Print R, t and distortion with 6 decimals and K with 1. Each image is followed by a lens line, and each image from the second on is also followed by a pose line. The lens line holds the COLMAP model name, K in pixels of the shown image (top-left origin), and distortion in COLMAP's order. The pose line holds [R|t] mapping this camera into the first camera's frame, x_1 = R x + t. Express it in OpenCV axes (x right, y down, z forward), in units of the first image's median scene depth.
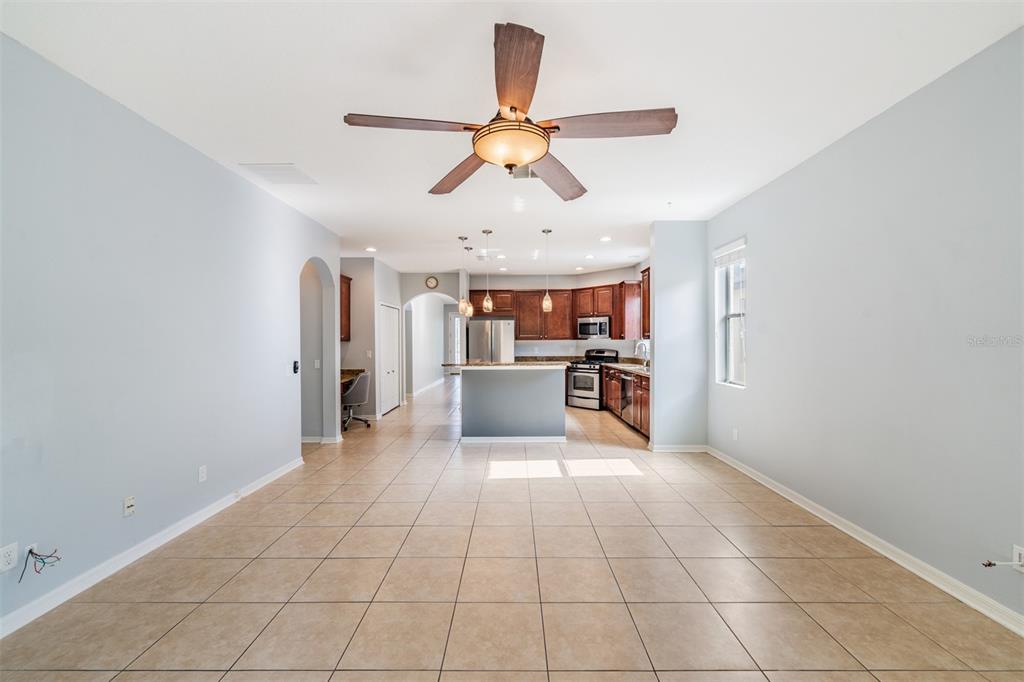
lens RADIAL K [[414.9, 0, 507.2], [0, 414.9, 336.6], [0, 0, 1]] dist [0.001539, 0.000432]
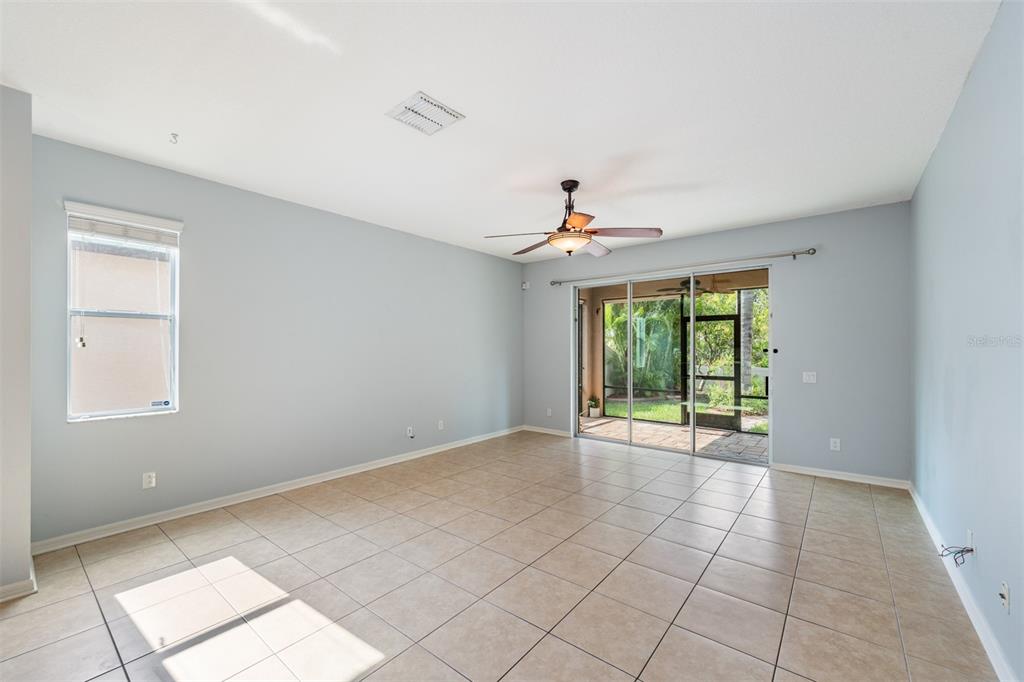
lens RADIAL K [[414.9, 0, 508.4], [0, 414.9, 344.8], [0, 0, 1]] dist [0.001539, 0.000432]
pose [[-0.789596, 0.010040, 0.613545, -0.216735], [-0.002411, 0.999808, -0.019464, 0.004912], [-0.613622, -0.016848, -0.789420, 0.636988]]
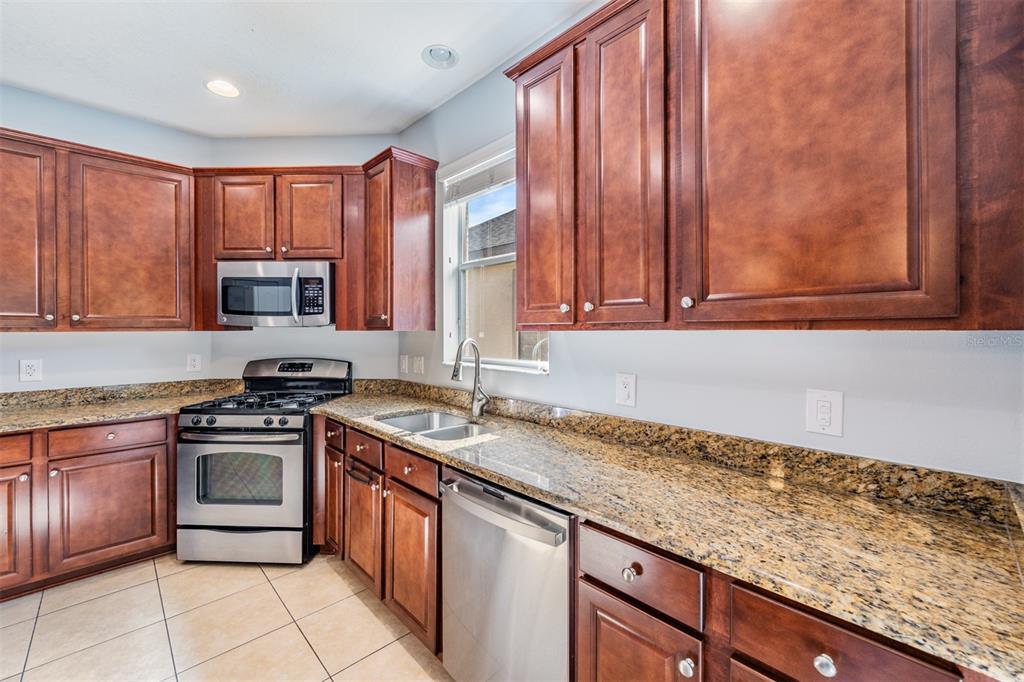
lens RADIAL K [[414.9, 0, 512.7], [0, 414.9, 332.2], [0, 0, 1]] dist [0.001539, 0.000432]
pose [[0.706941, -0.002690, 0.707268, 0.111279], [-0.009267, 0.999872, 0.013065, 0.002971], [-0.707212, -0.015790, 0.706825, 0.650028]]
